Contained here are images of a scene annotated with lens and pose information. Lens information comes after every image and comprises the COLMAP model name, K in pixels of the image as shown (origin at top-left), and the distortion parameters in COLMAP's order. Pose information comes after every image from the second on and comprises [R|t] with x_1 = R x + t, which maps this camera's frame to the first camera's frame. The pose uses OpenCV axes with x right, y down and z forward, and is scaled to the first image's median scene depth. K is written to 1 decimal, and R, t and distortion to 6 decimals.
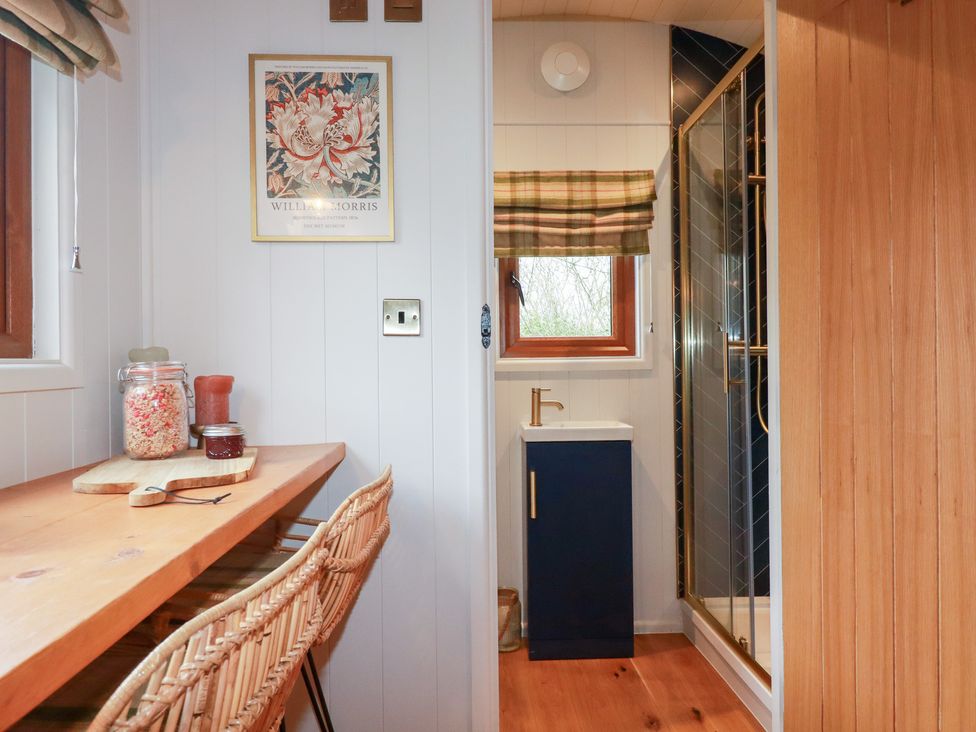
lens RADIAL K [[623.9, 0, 487.3], [0, 623.9, 359.0], [0, 0, 1]] dist [0.003195, -0.000636]
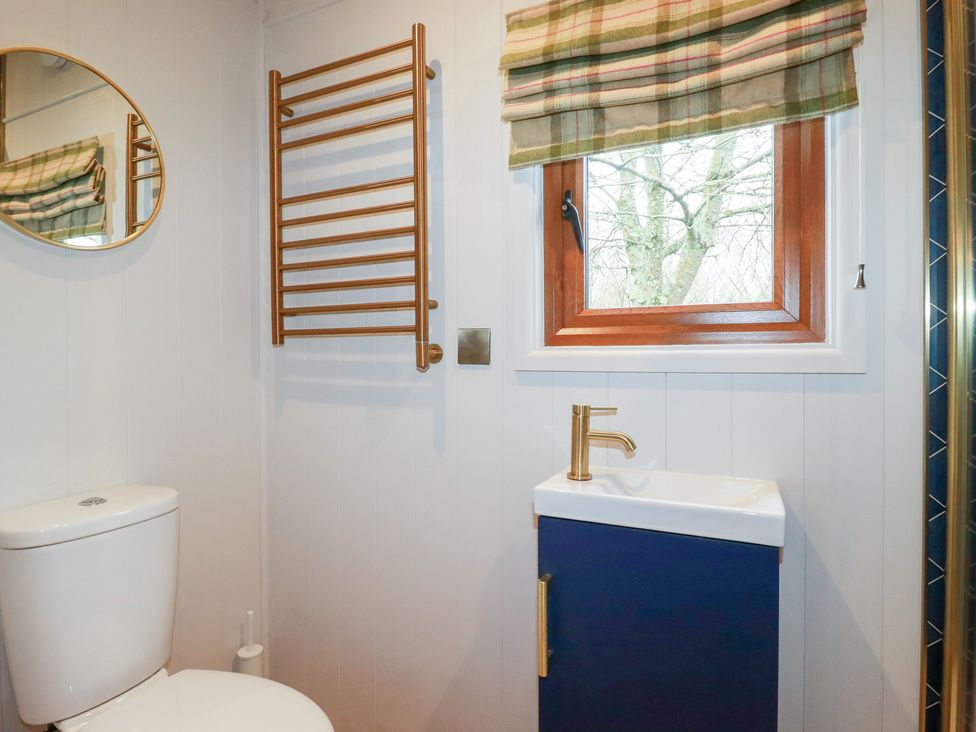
lens RADIAL K [[522.2, 0, 485.8], [0, 522.2, 357.4], [0, 0, 1]] dist [-0.003039, -0.010629]
pose [[0.903022, 0.010435, -0.429468, 0.184363], [-0.004335, 0.999875, 0.015180, 0.001546], [0.429573, -0.011846, 0.902954, 0.566762]]
